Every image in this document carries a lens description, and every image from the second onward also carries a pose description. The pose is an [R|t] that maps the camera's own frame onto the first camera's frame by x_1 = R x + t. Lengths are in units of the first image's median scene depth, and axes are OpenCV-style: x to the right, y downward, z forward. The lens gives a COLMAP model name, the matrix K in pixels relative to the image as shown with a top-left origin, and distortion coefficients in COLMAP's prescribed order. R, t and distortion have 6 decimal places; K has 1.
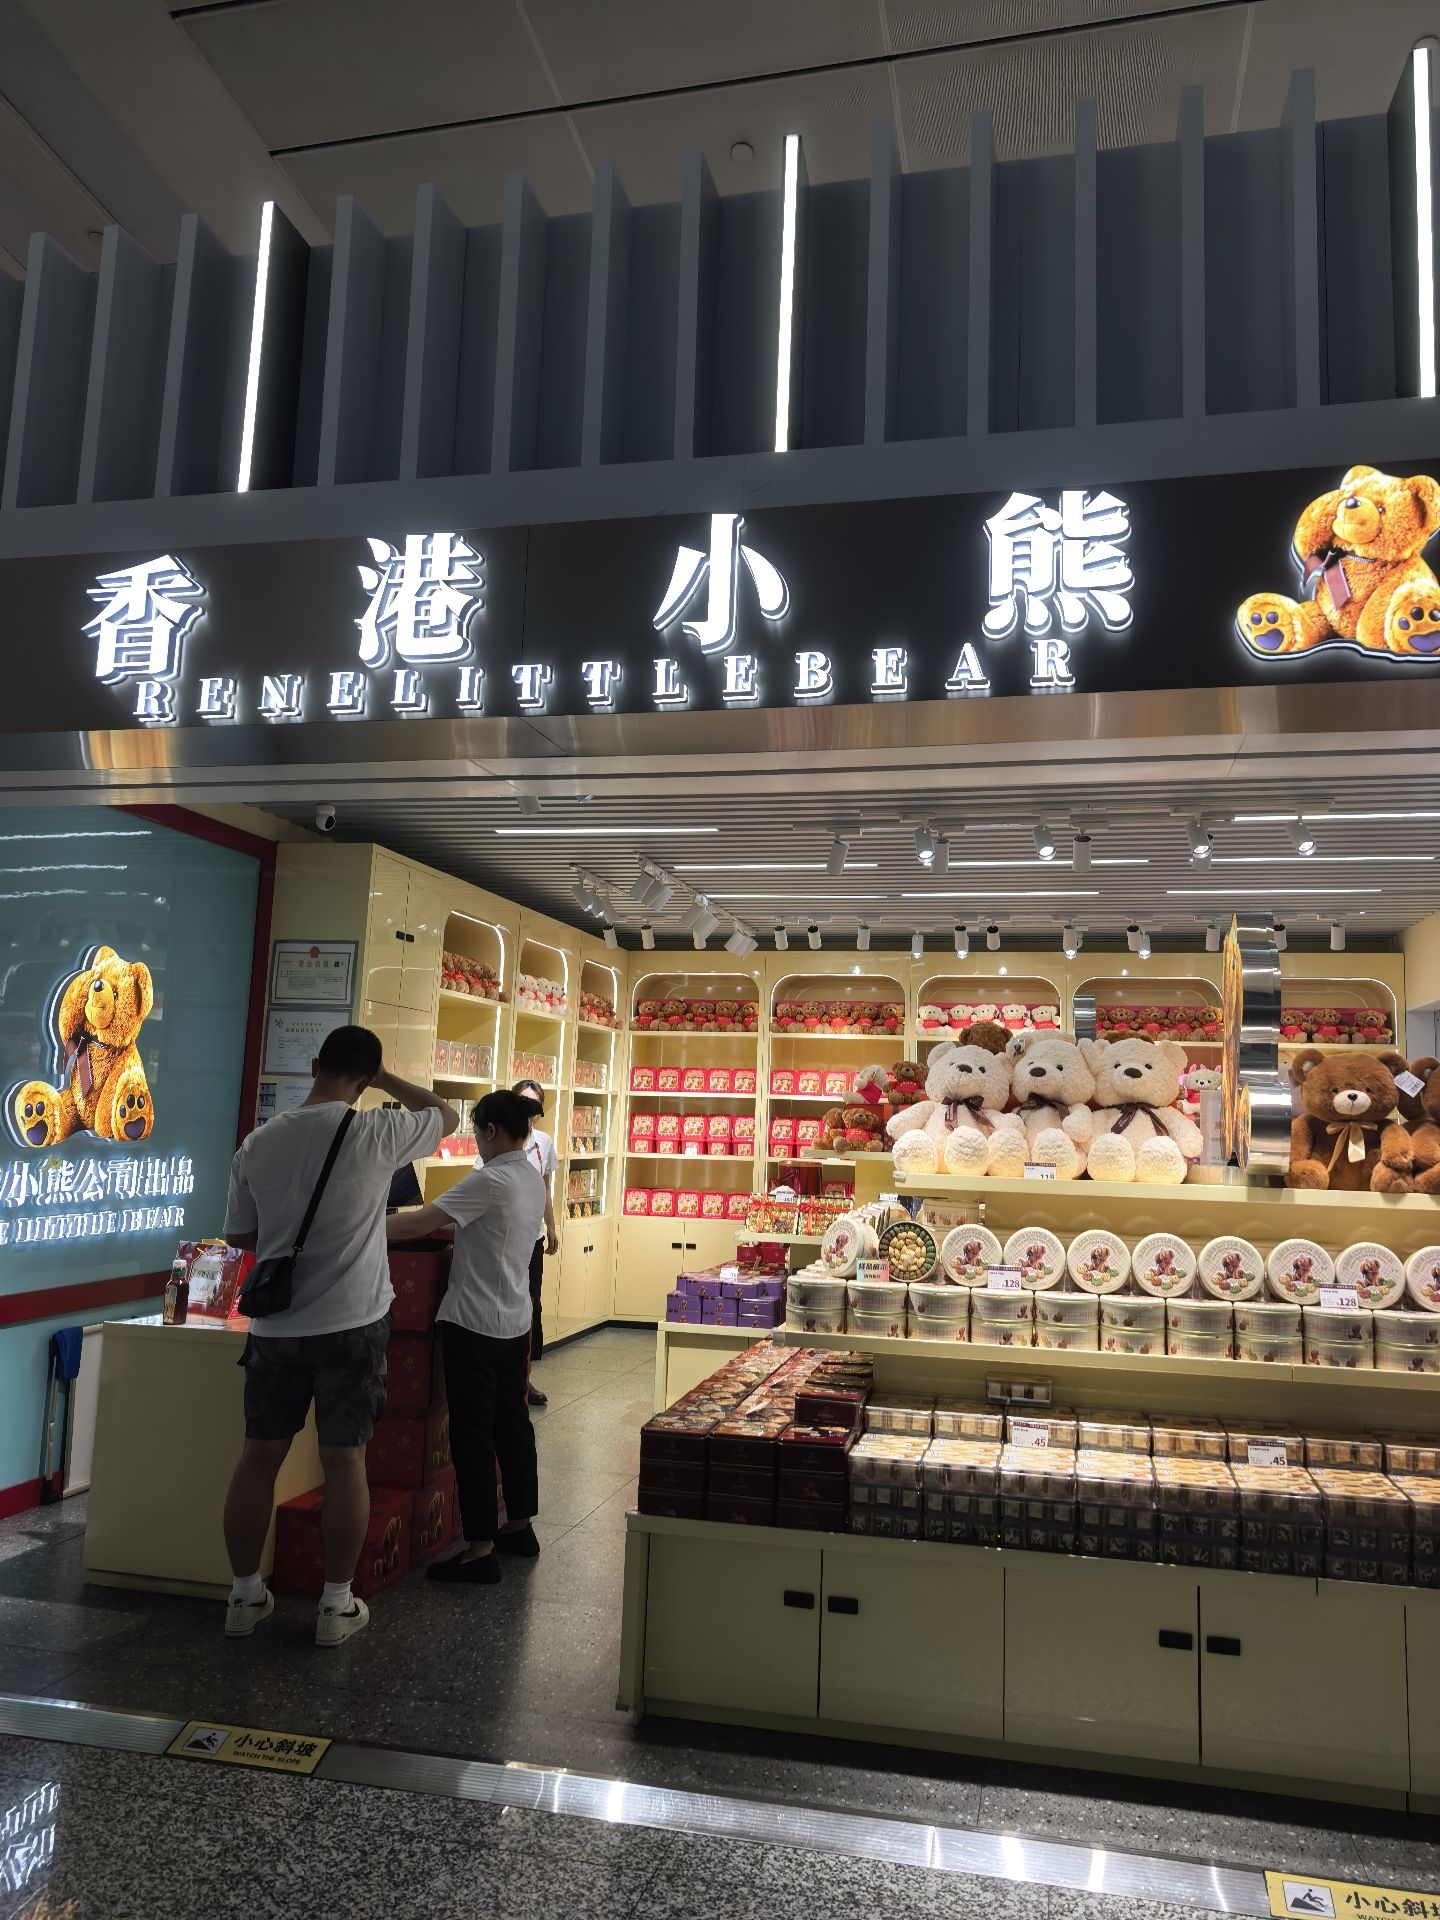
lens RADIAL K [[1374.5, 0, 722.8], [0, 1374.5, 920.0], [0, 0, 1]] dist [0.119905, -0.135074]
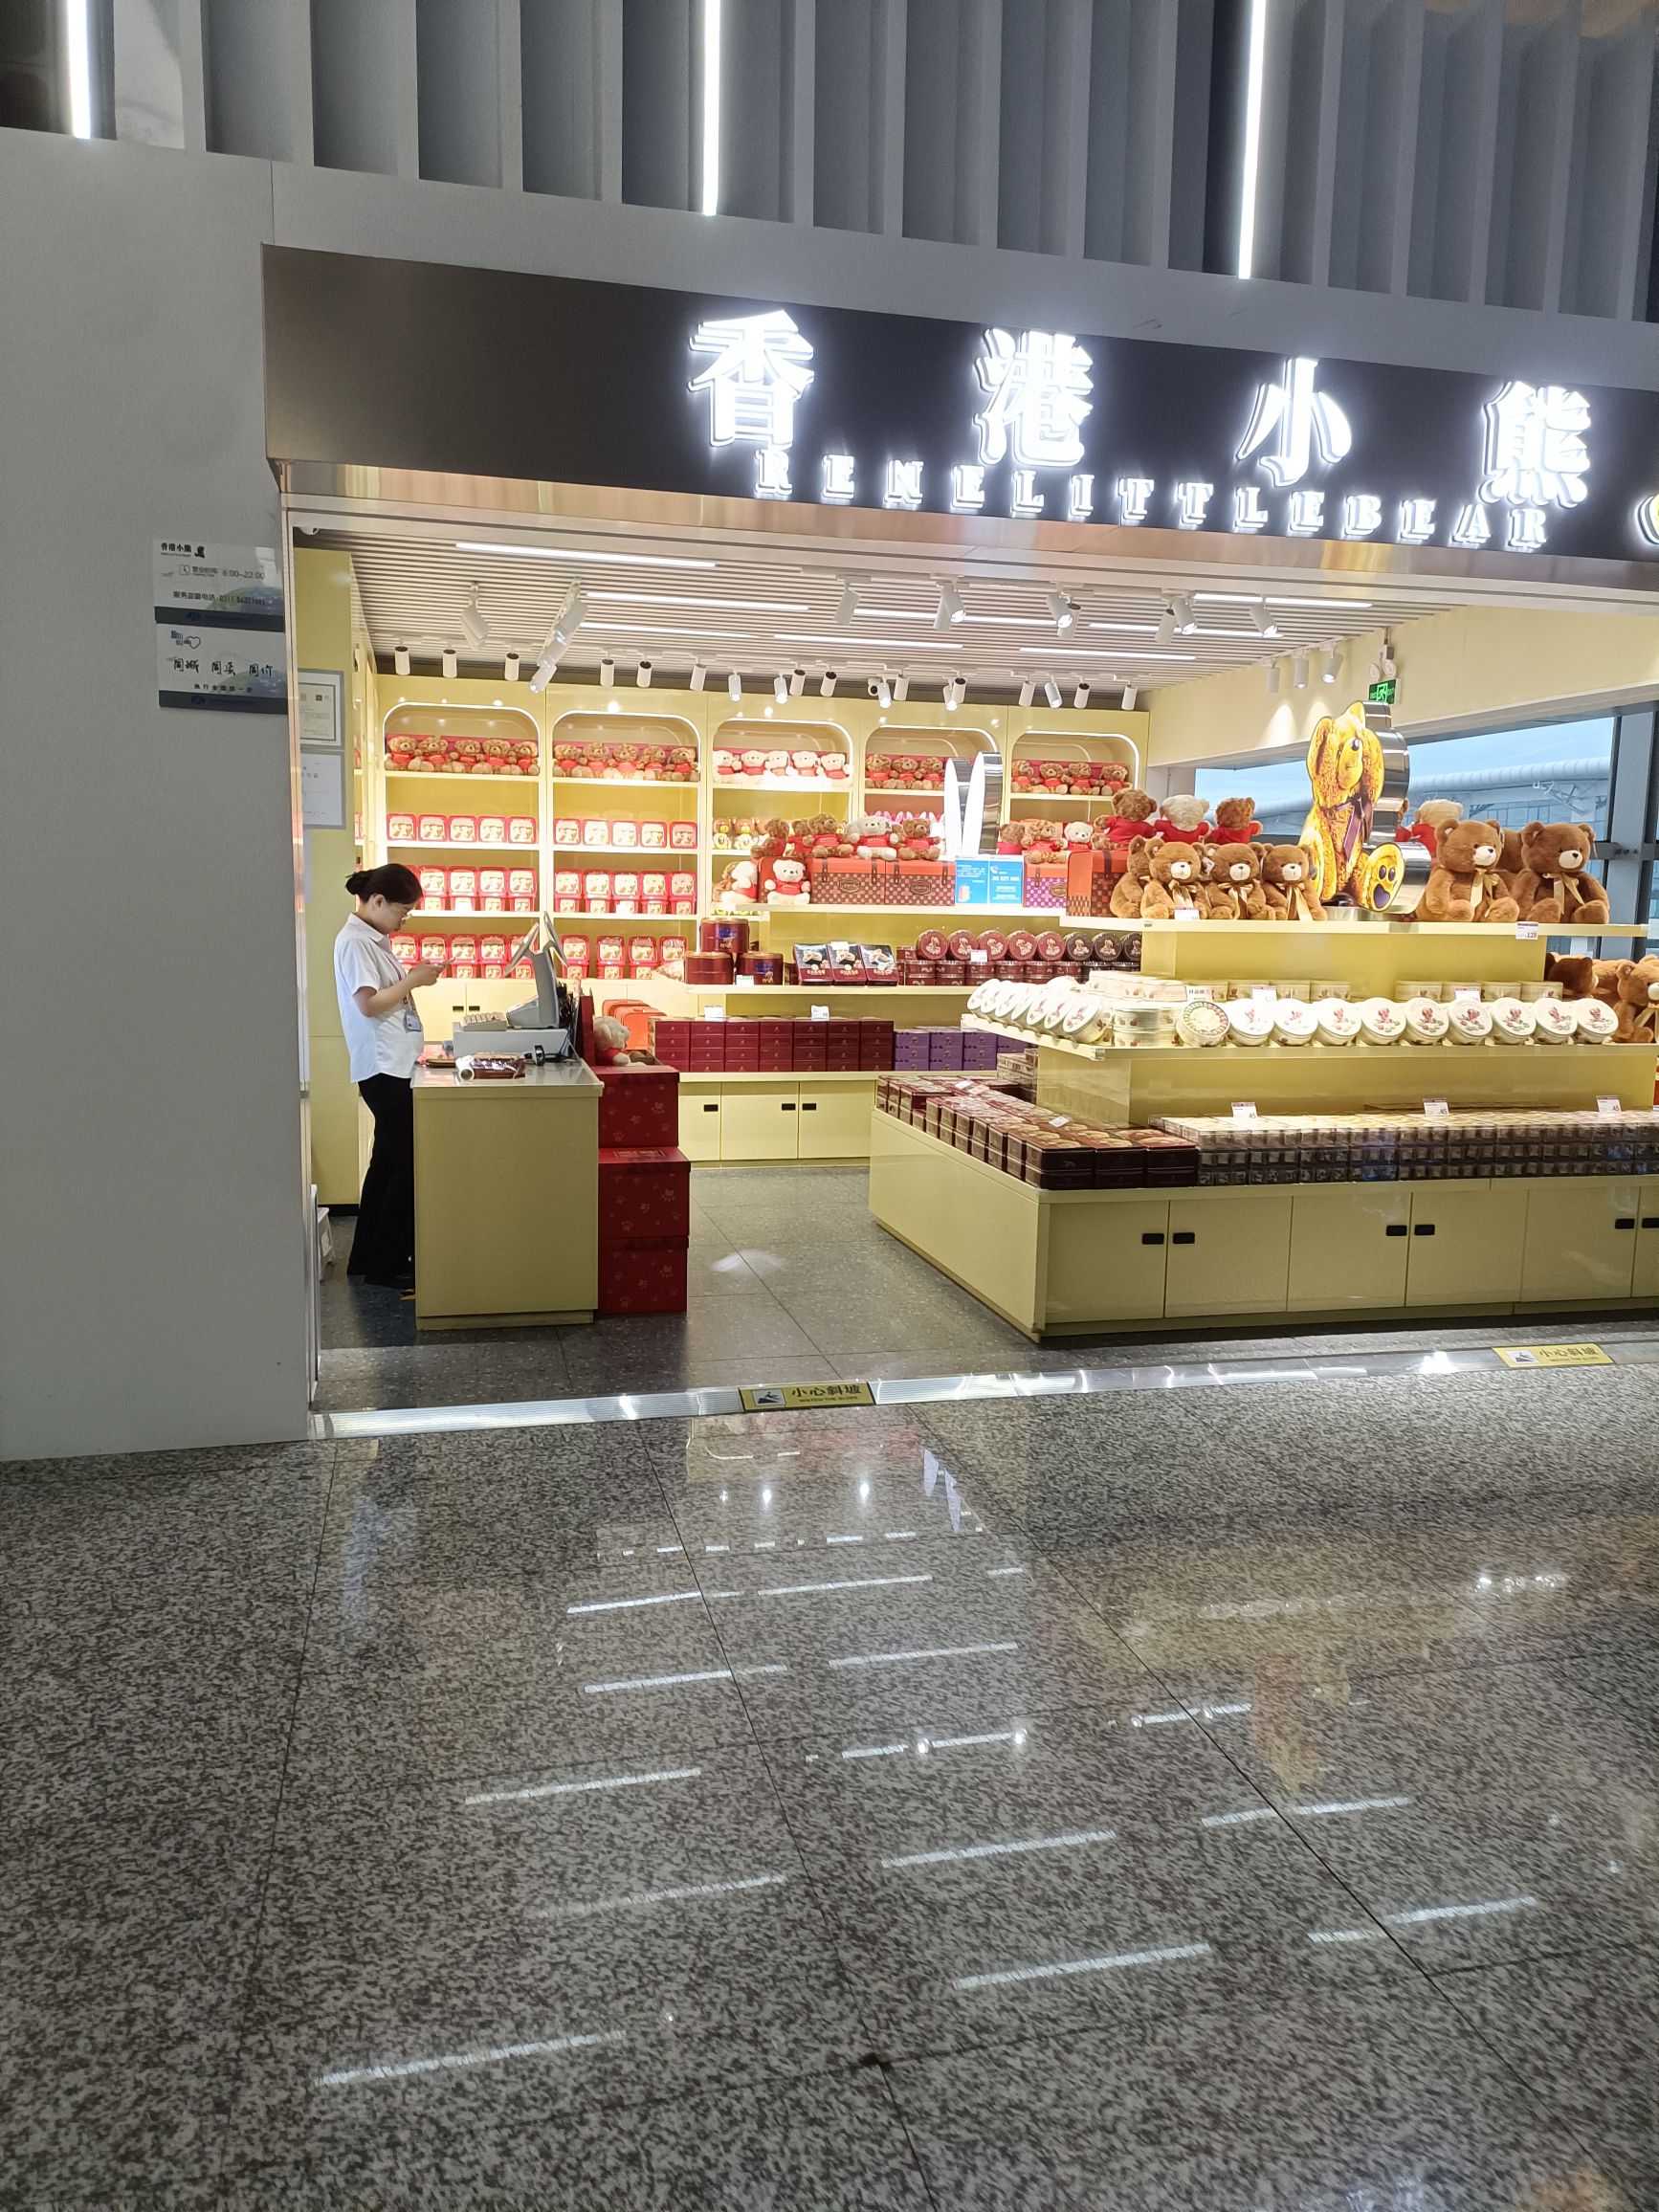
lens RADIAL K [[1601.6, 0, 827.2], [0, 1601.6, 1106.8], [0, 0, 1]] dist [0.027348, -0.003595]
pose [[0.896963, -0.073937, 0.435878, -0.398520], [-0.055893, 0.959041, 0.277699, -0.018818], [-0.438557, -0.273448, 0.856092, -0.058331]]
